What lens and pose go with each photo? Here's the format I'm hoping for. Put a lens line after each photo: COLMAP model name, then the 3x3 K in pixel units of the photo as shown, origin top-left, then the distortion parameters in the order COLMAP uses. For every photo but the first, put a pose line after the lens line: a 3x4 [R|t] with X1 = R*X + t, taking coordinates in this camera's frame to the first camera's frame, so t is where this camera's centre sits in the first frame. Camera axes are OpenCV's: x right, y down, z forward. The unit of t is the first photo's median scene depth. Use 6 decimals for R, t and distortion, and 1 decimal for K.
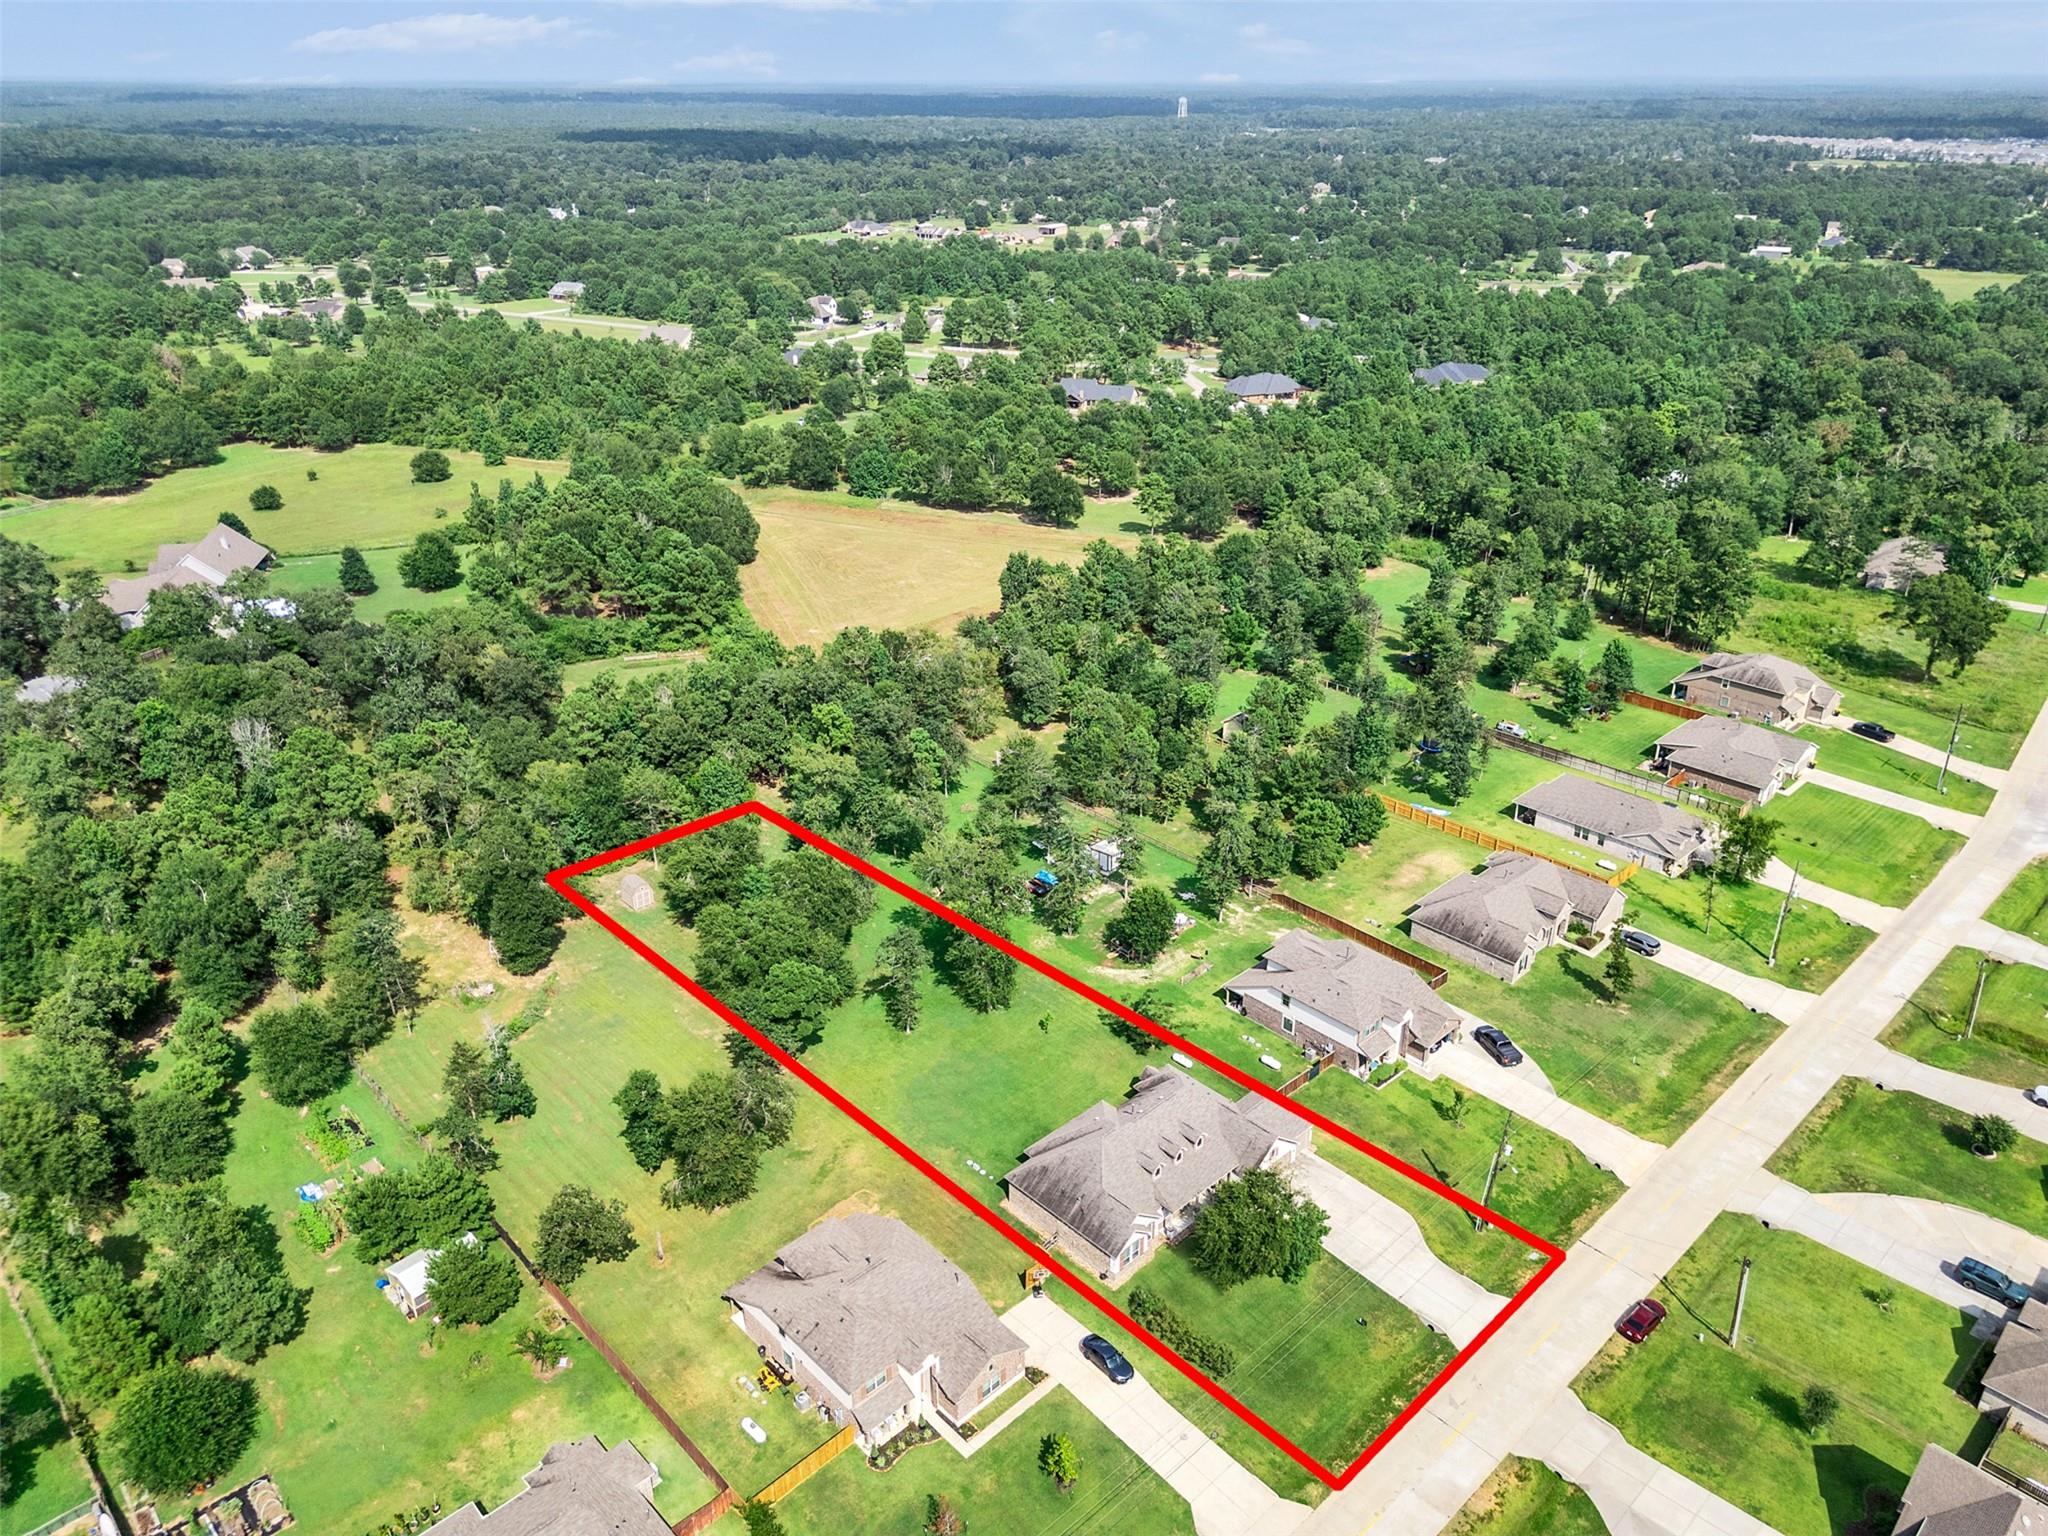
lens RADIAL K [[1444.2, 0, 1024.0], [0, 1444.2, 768.0], [0, 0, 1]] dist [0.074401, -0.084016]
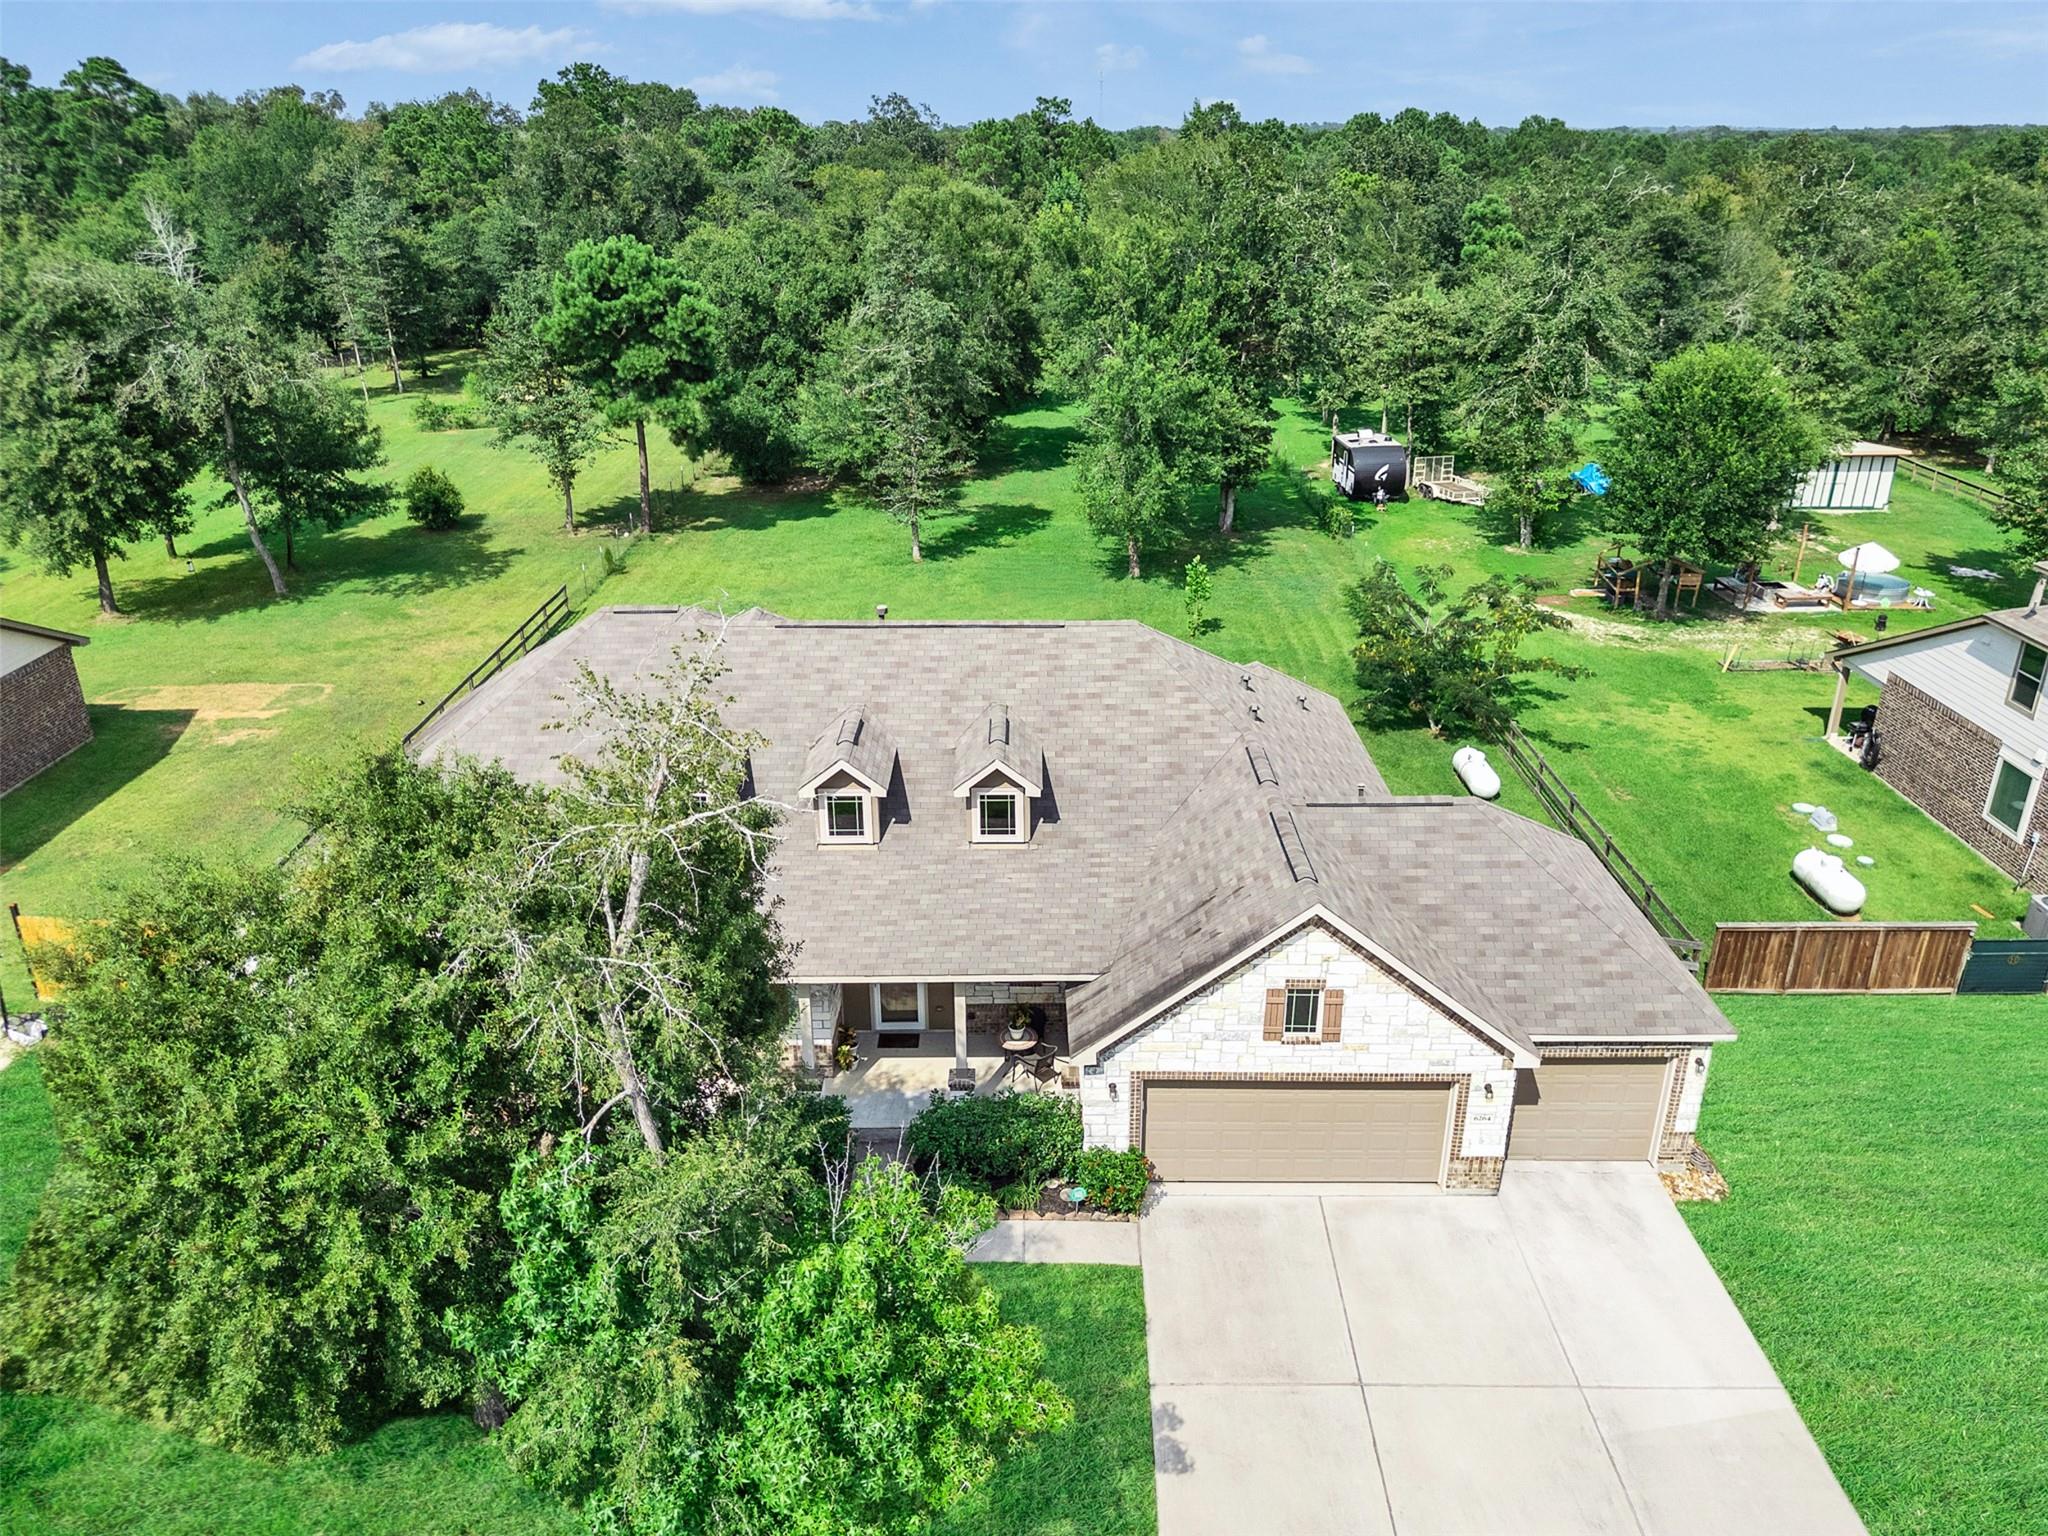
lens RADIAL K [[1444.2, 0, 1024.0], [0, 1444.2, 768.0], [0, 0, 1]] dist [0.074401, -0.084016]
pose [[0.721451, 0.271536, -0.637006, 0.197714], [-0.295923, 0.952577, 0.070902, 0.185735], [0.626050, 0.137352, 0.767591, 0.665735]]
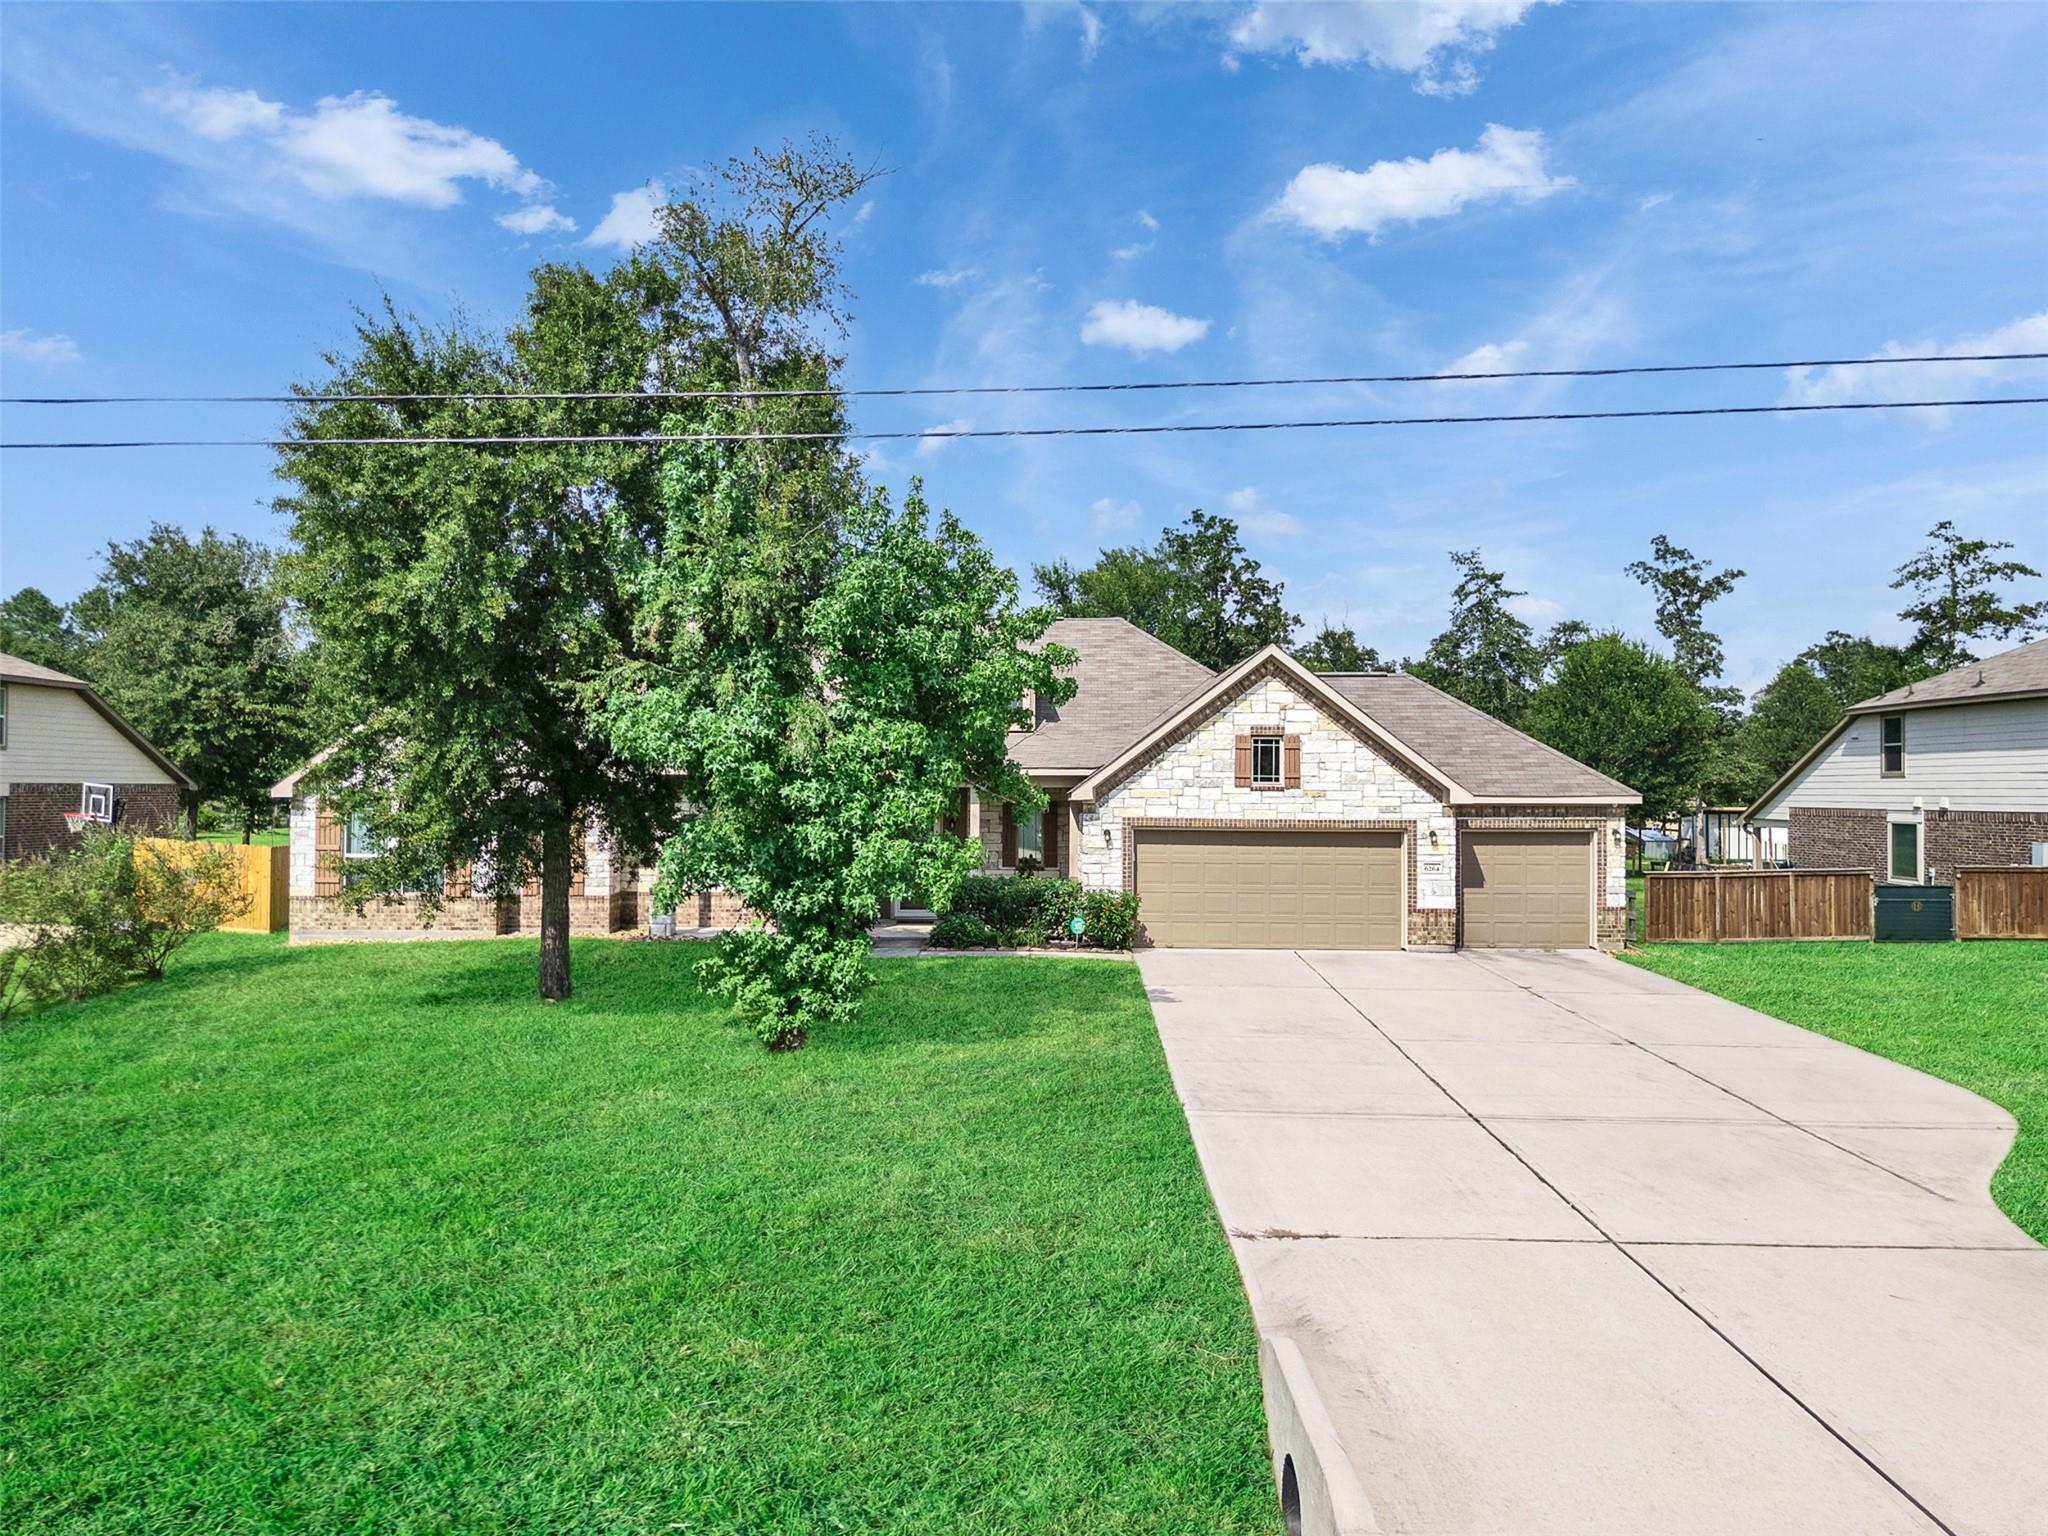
lens RADIAL K [[1444.2, 0, 1024.0], [0, 1444.2, 768.0], [0, 0, 1]] dist [0.074401, -0.084016]
pose [[0.723802, -0.009274, -0.689945, 0.227132], [-0.305440, 0.892301, -0.332423, 0.272041], [0.618722, 0.451345, 0.643017, 0.670662]]
